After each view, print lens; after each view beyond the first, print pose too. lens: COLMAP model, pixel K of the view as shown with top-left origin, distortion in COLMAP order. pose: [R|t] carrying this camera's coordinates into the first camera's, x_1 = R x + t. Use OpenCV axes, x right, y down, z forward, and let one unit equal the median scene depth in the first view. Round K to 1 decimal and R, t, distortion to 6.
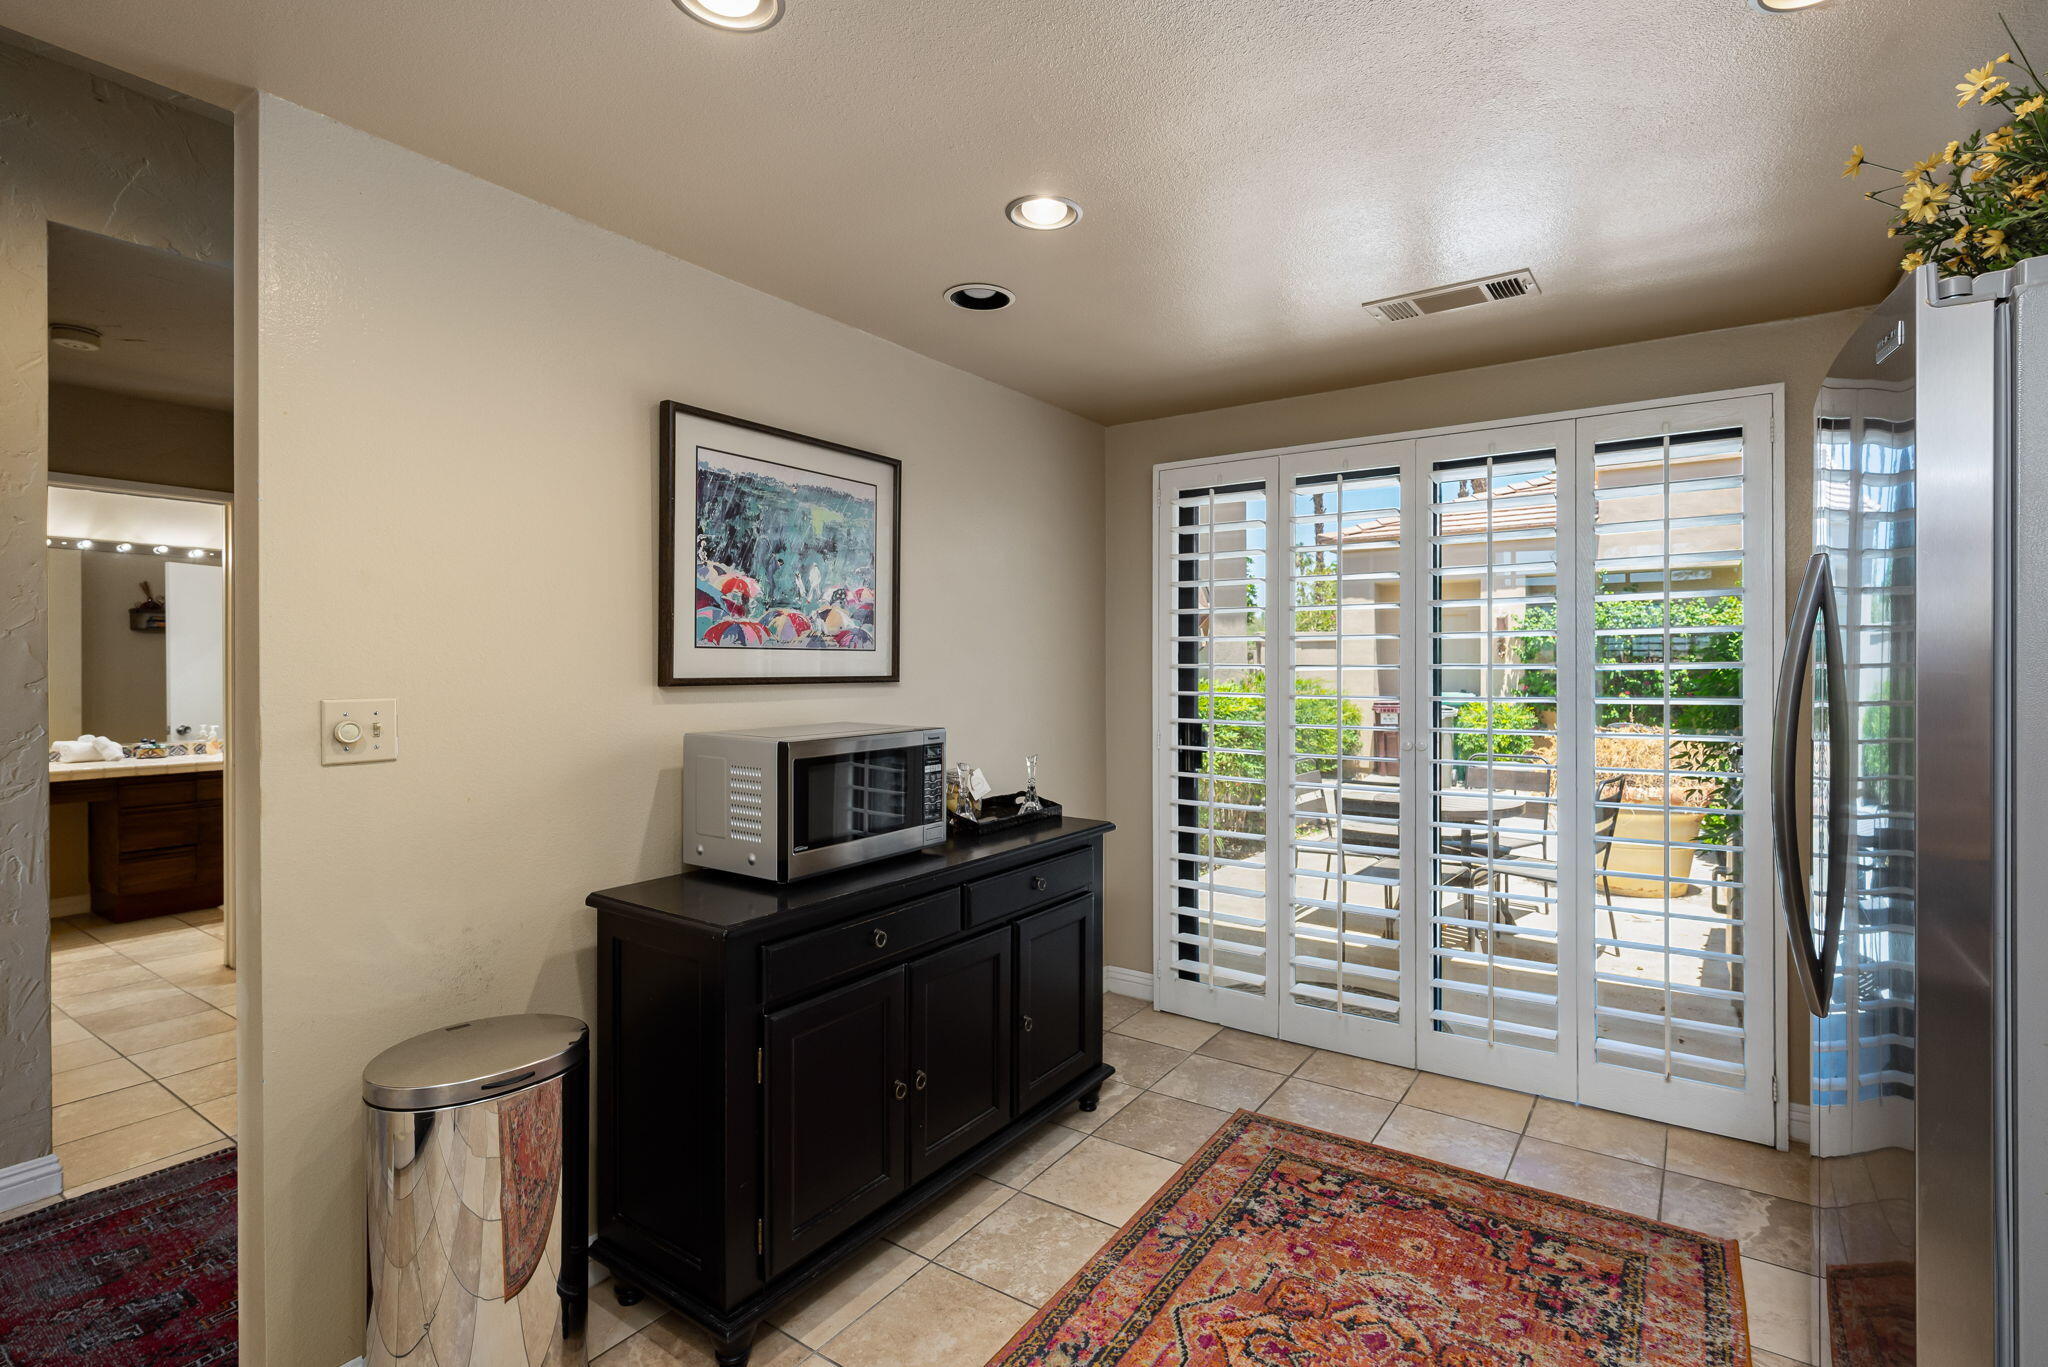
lens RADIAL K [[942.4, 0, 1065.0], [0, 942.4, 654.7], [0, 0, 1]] dist [-0.002232, 0.000144]
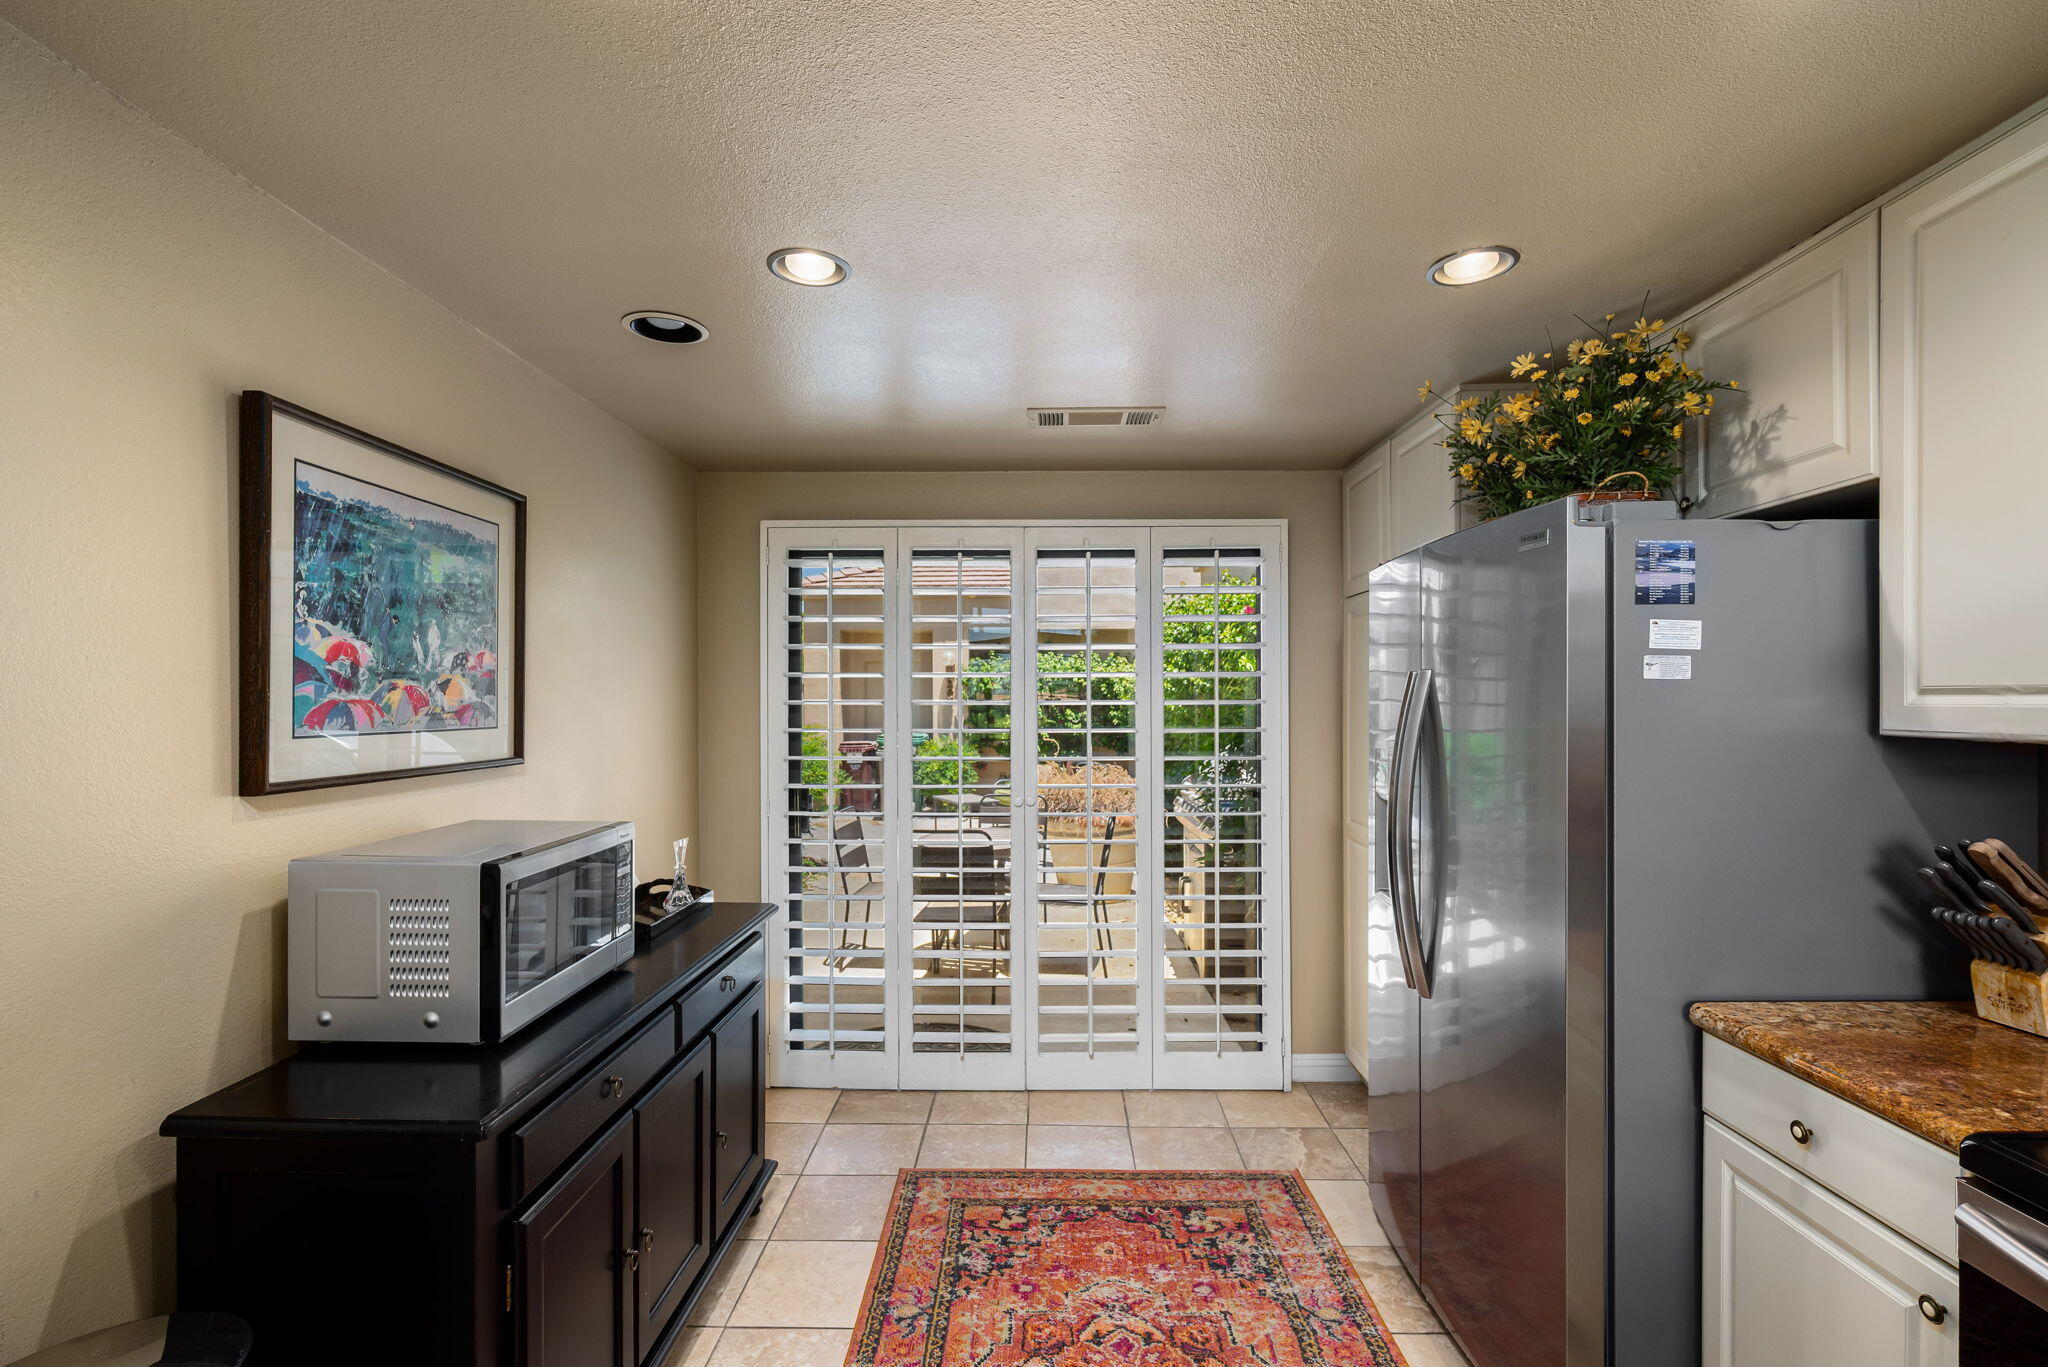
lens RADIAL K [[919.1, 0, 1014.2], [0, 919.1, 693.5], [0, 0, 1]] dist [-0.001395, -0.000119]
pose [[0.846494, 0.003923, 0.532384, -0.292680], [-0.005979, 0.999980, 0.002139, -0.045711], [-0.532364, -0.004994, 0.846501, 0.108402]]
